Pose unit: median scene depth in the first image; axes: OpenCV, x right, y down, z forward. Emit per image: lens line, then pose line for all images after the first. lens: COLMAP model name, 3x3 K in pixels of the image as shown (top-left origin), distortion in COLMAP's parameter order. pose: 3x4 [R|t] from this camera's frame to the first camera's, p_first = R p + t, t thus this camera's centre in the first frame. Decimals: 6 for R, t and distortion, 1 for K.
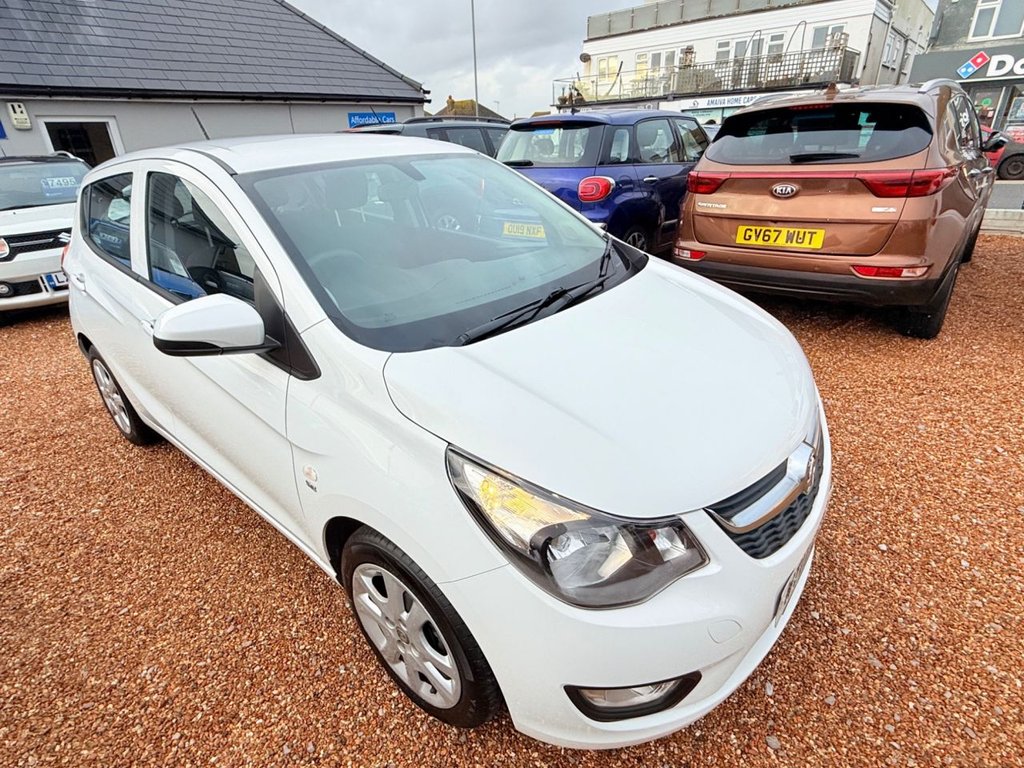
lens RADIAL K [[528.3, 0, 515.0], [0, 528.3, 383.8], [0, 0, 1]] dist [-0.000187, -0.000657]
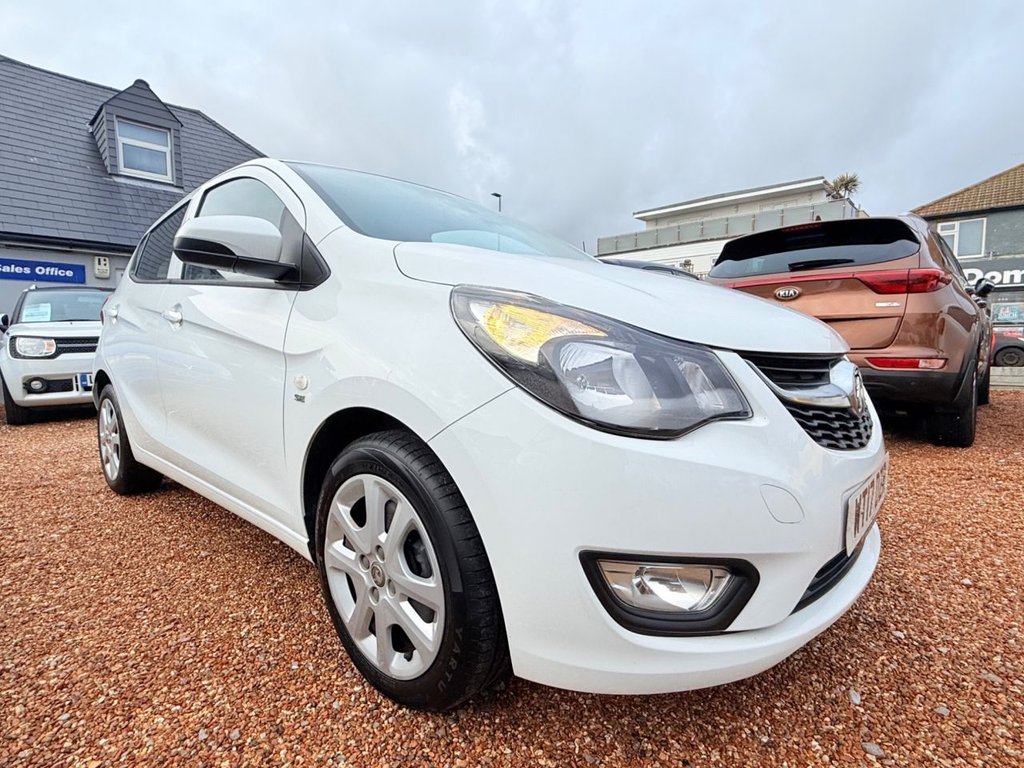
lens RADIAL K [[529.1, 0, 512.0], [0, 529.1, 384.0], [0, 0, 1]] dist [-0.000340, -0.000899]
pose [[0.998832, 0.032207, -0.036007, 0.010337], [-0.042674, 0.937586, -0.345126, 0.431118], [0.022645, 0.346259, 0.937866, 0.132948]]
